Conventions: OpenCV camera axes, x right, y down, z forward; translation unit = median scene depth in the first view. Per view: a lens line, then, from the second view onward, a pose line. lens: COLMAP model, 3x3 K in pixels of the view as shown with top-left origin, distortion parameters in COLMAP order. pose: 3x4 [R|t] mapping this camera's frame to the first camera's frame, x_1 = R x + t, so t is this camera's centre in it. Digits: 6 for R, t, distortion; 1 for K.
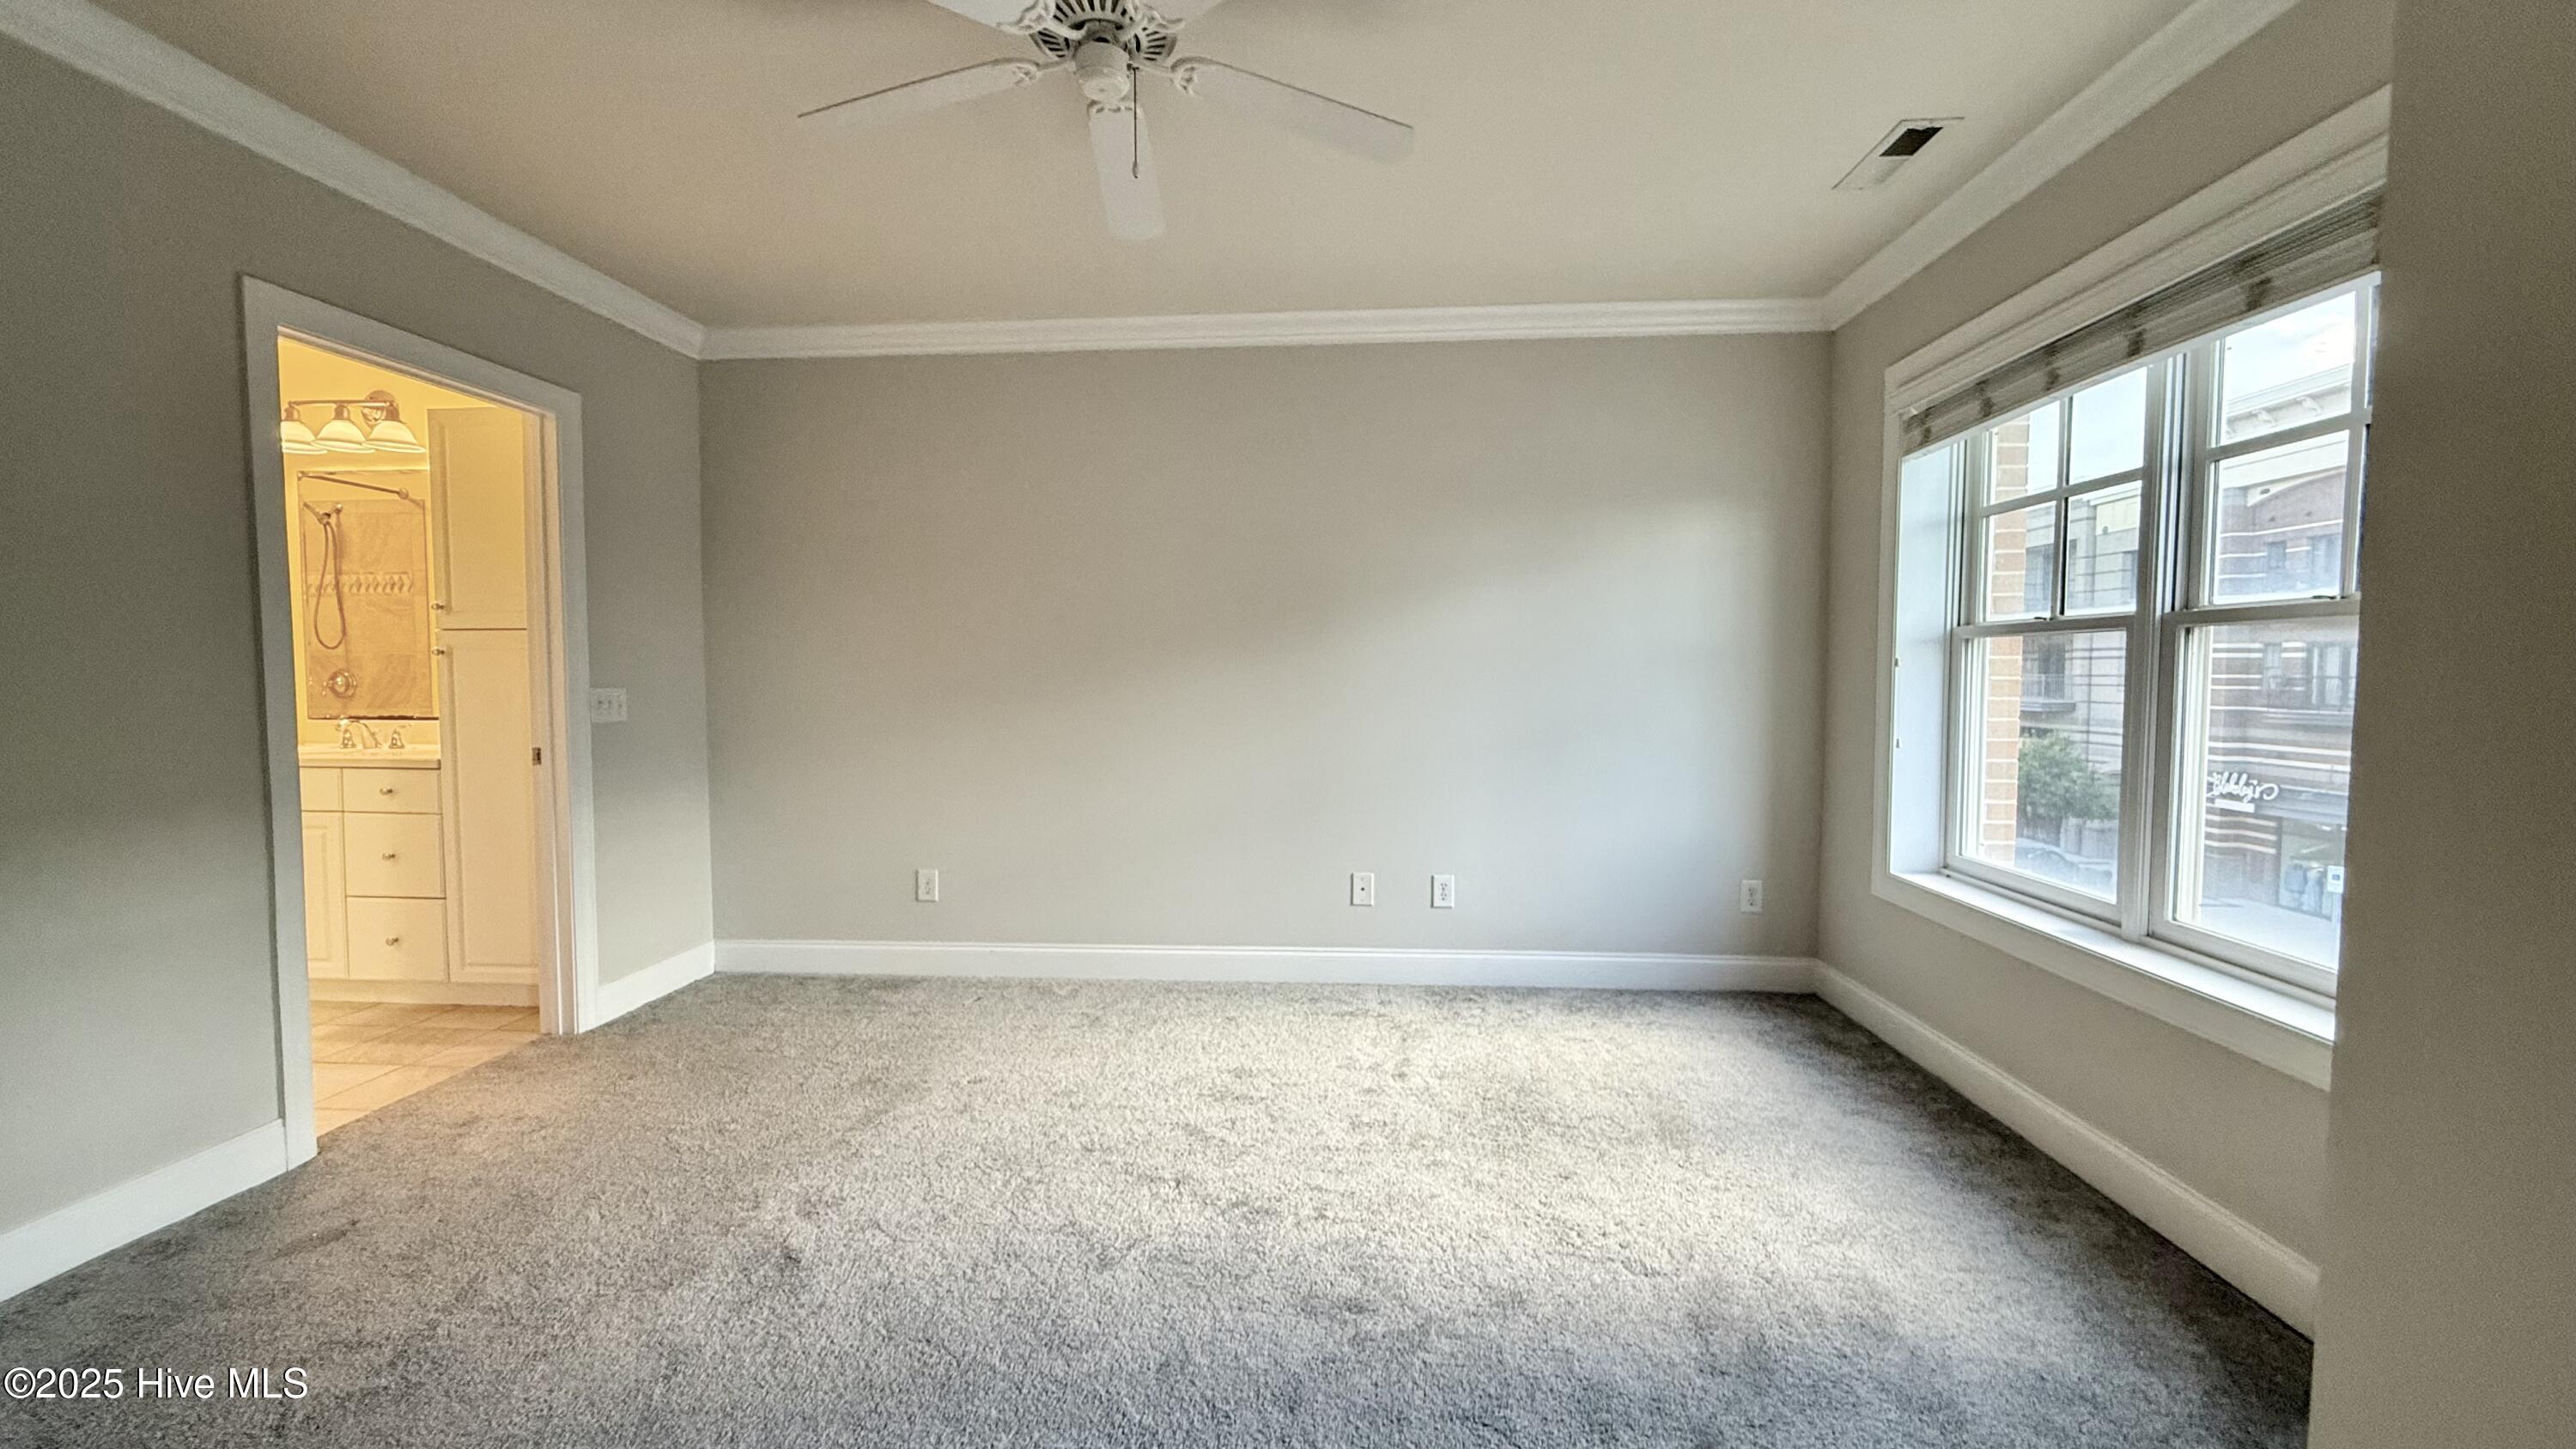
lens RADIAL K [[1024.8, 0, 1280.5], [0, 1024.8, 717.5], [0, 0, 1]] dist [-0.000863, -0.000049]
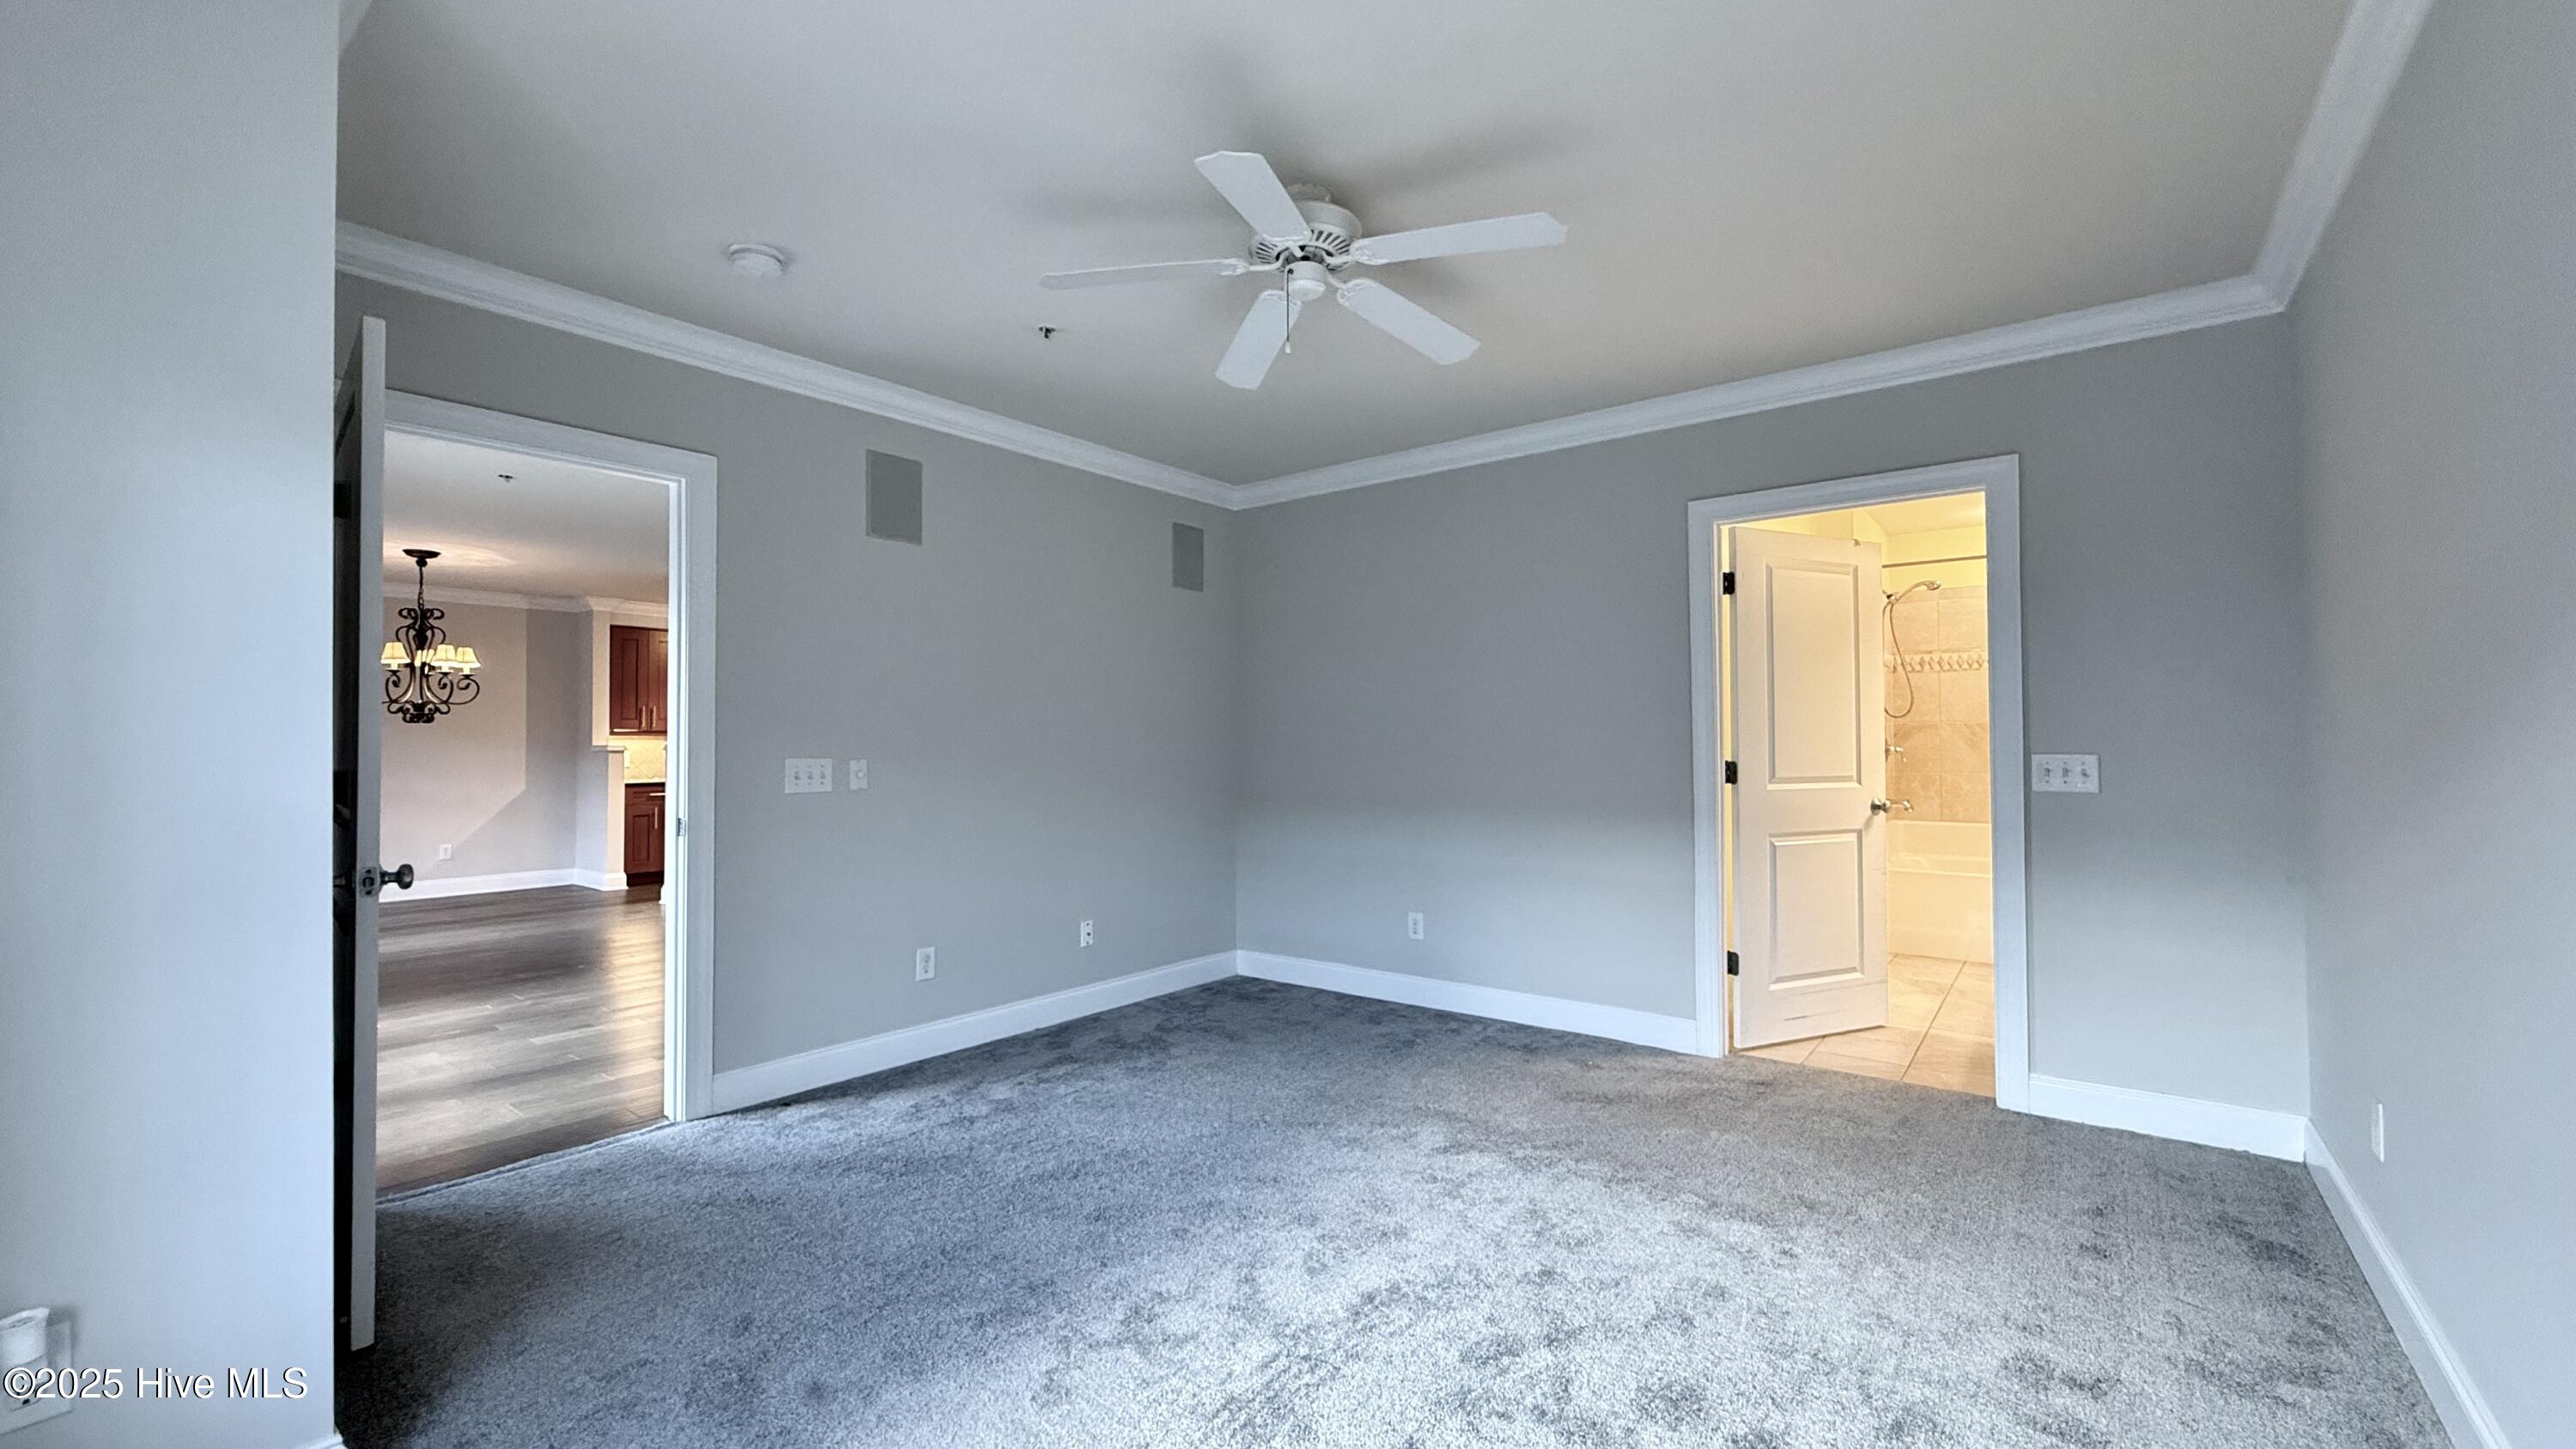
lens RADIAL K [[1024.8, 0, 1280.5], [0, 1024.8, 717.5], [0, 0, 1]] dist [-0.000863, -0.000049]
pose [[-0.558587, -0.017431, -0.829263, 0.308173], [-0.027369, 0.999622, -0.002576, -0.025354], [0.828994, 0.021257, -0.558853, 0.578141]]
